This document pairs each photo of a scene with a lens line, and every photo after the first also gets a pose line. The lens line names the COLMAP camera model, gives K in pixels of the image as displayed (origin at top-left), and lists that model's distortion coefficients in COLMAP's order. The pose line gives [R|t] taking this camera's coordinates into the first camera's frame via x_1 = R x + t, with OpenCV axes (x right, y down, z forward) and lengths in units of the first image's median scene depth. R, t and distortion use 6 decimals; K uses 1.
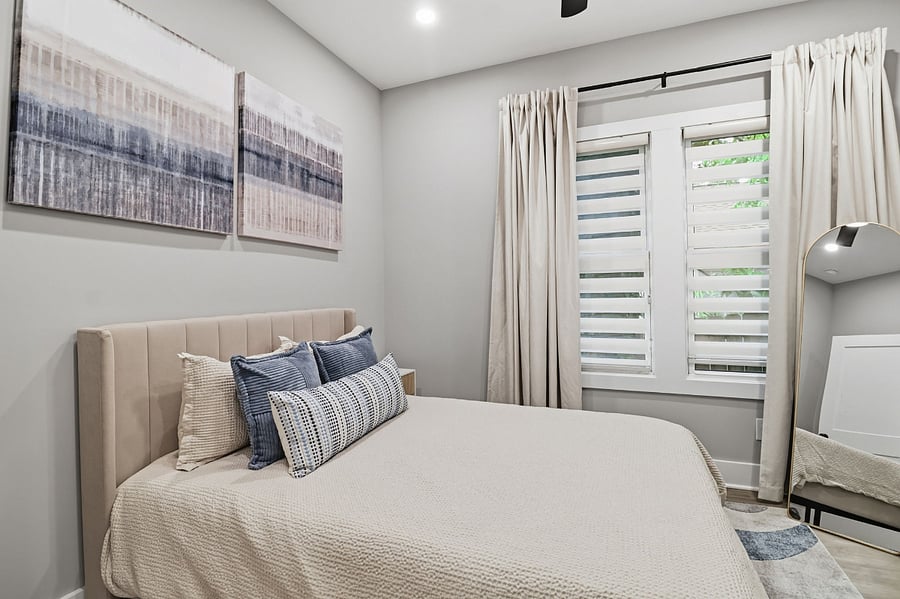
lens RADIAL K [[424.0, 0, 446.6], [0, 424.0, 289.3], [0, 0, 1]] dist [0.000114, -0.011699]
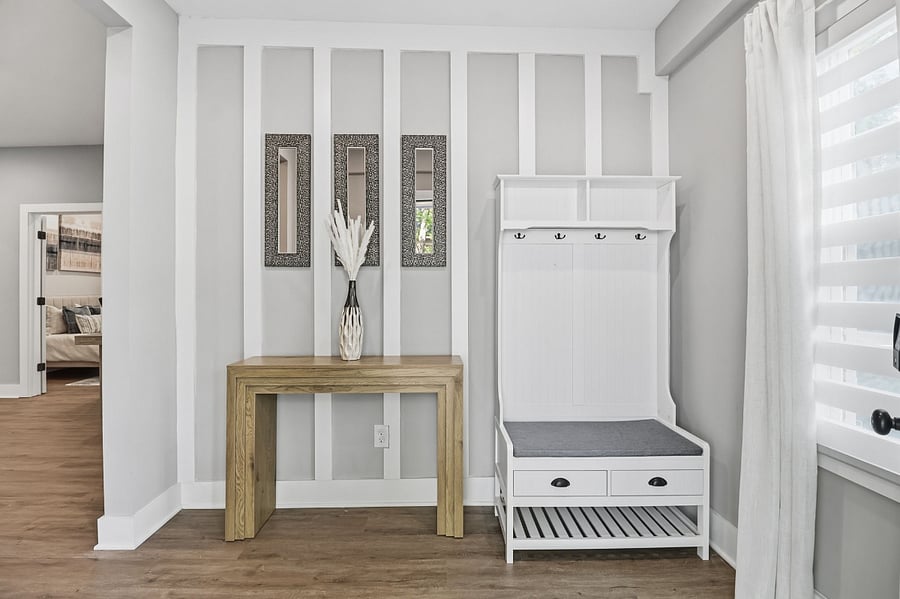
lens RADIAL K [[424.0, 0, 446.6], [0, 424.0, 289.3], [0, 0, 1]] dist [0.000114, -0.011699]
pose [[0.917939, 0.011941, 0.396542, 0.815376], [-0.013433, 0.999909, 0.000986, -0.028614], [-0.396495, -0.006232, 0.918016, -2.708267]]
